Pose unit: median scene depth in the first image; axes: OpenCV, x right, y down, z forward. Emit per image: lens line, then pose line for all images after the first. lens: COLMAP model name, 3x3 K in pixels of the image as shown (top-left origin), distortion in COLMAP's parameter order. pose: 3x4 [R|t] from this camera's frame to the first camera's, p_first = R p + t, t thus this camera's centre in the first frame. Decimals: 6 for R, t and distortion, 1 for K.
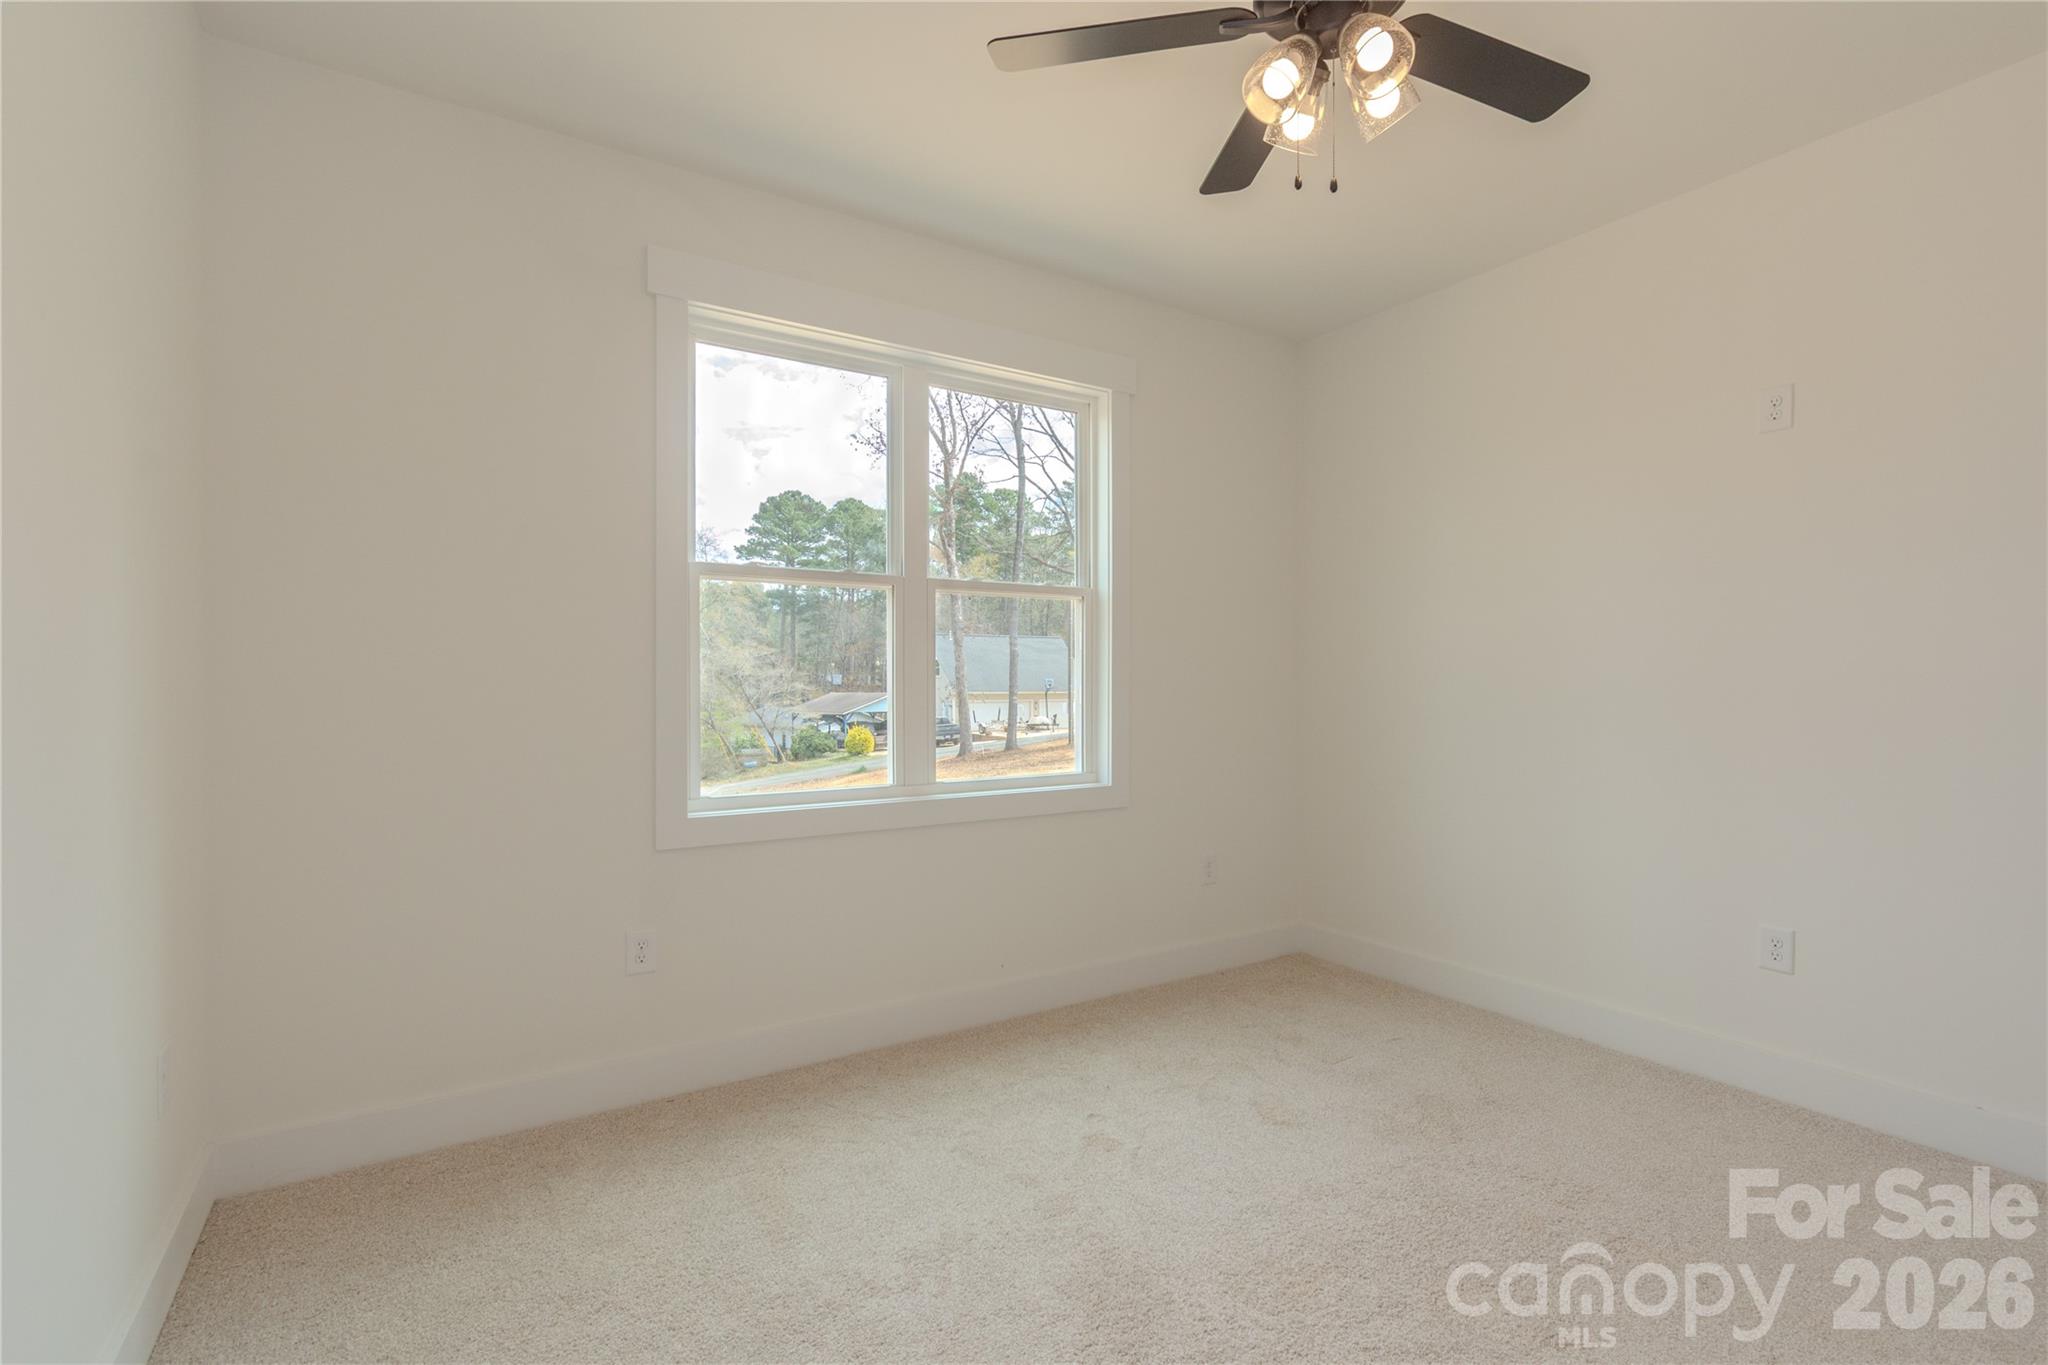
lens RADIAL K [[916.7, 0, 1028.8], [0, 916.7, 684.5], [0, 0, 1]] dist [-0.000369, -0.000179]
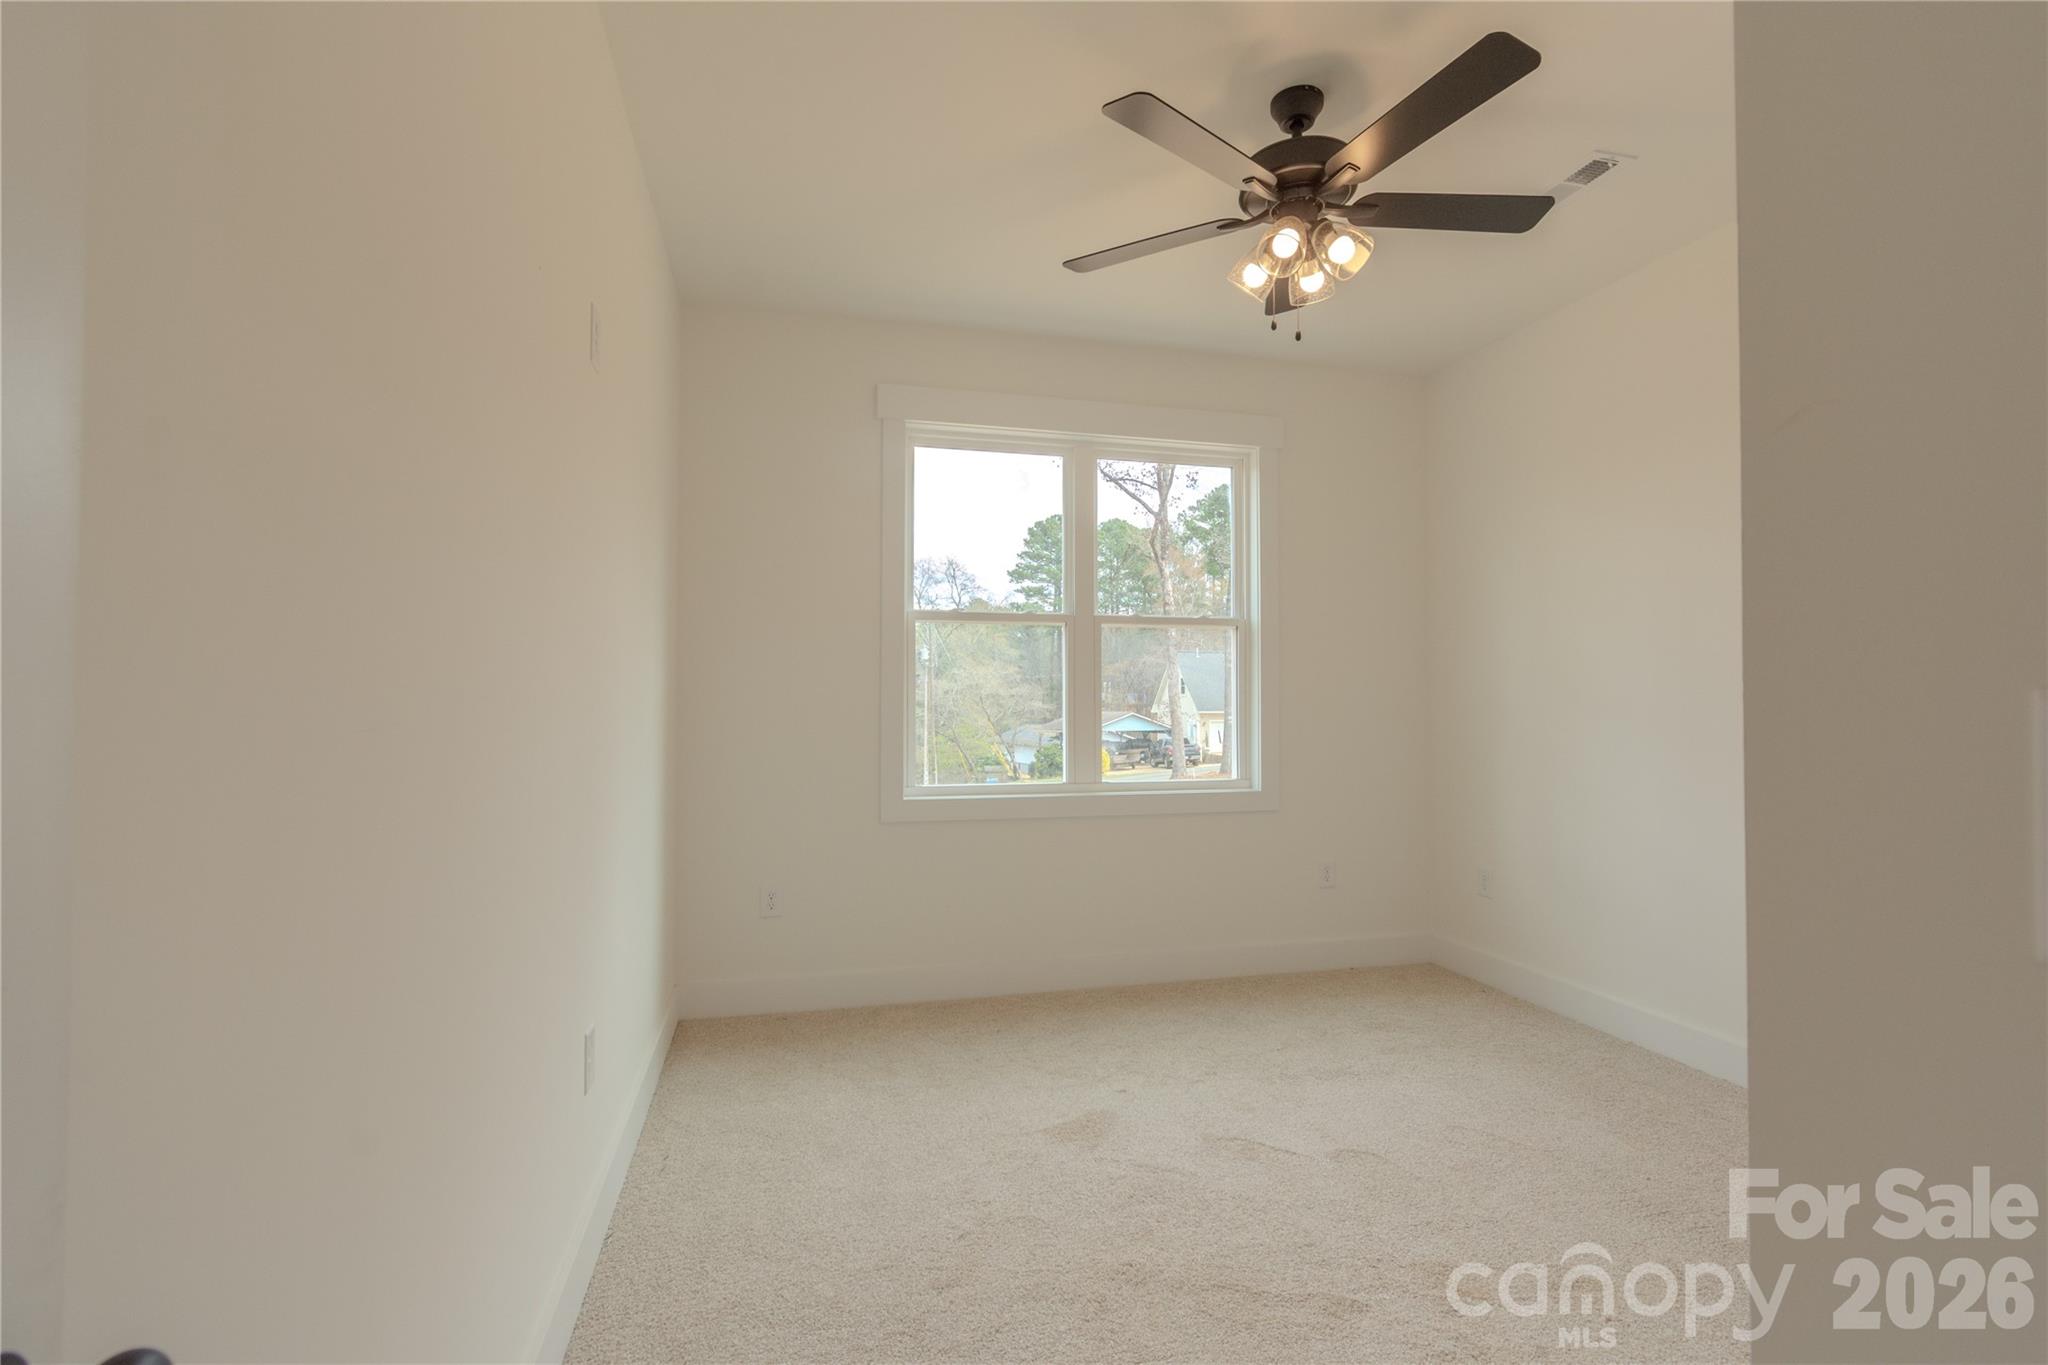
lens RADIAL K [[906.2, 0, 1021.1], [0, 906.2, 685.0], [0, 0, 1]] dist [0.000077, -0.000887]
pose [[0.954868, 0.001327, -0.297028, 0.138825], [-0.005774, 0.999884, -0.014093, -0.004337], [0.296975, 0.015172, 0.954765, -0.165852]]
